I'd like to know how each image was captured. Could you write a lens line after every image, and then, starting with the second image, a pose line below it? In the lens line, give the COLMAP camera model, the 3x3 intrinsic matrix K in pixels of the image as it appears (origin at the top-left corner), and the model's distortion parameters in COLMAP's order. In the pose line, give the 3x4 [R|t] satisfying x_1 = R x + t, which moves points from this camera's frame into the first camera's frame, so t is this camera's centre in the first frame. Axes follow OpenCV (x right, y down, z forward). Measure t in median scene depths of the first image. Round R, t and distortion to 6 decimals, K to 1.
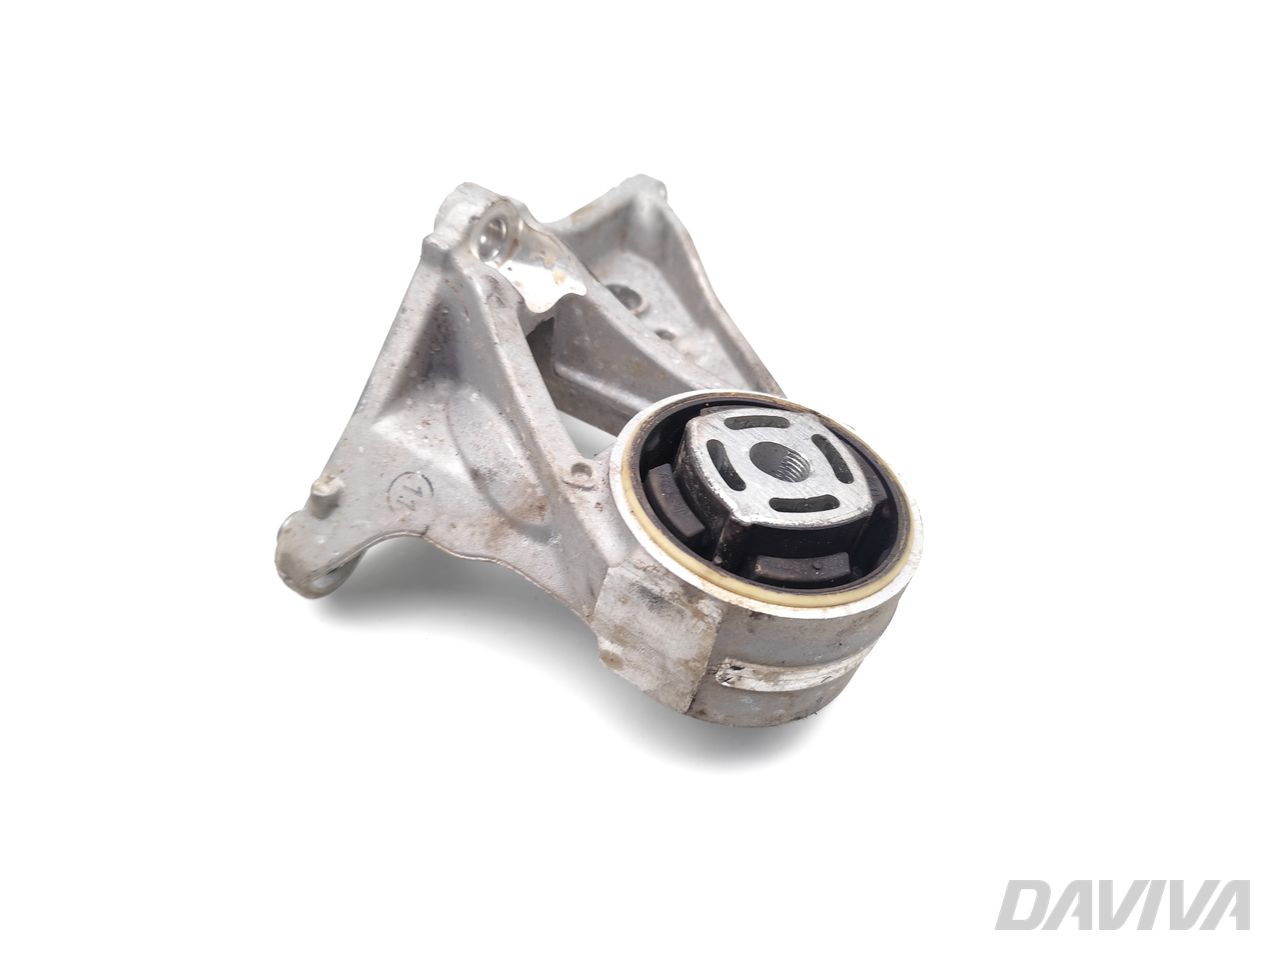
lens RADIAL K [[925.5, 0, 648.9], [0, 925.5, 478.7], [0, 0, 1]] dist [0.003984, -0.000102]
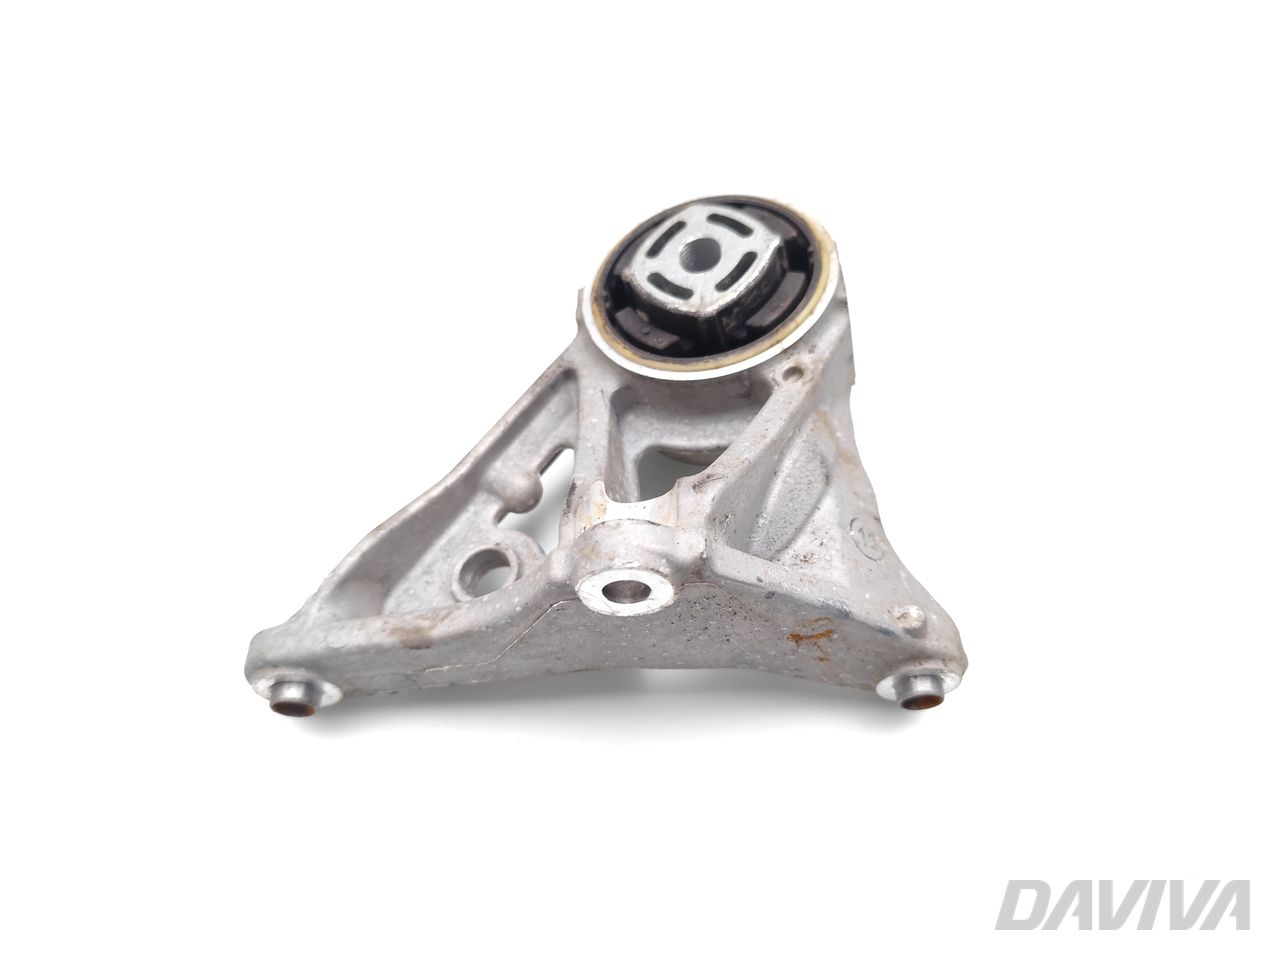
lens RADIAL K [[925.5, 0, 645.1], [0, 925.5, 483.7], [0, 0, 1]] dist [0.003984, -0.000102]
pose [[-0.523761, -0.738095, 0.425311, -0.526636], [0.681275, -0.063200, 0.729295, -0.911984], [-0.511409, 0.671730, 0.535947, 0.534211]]
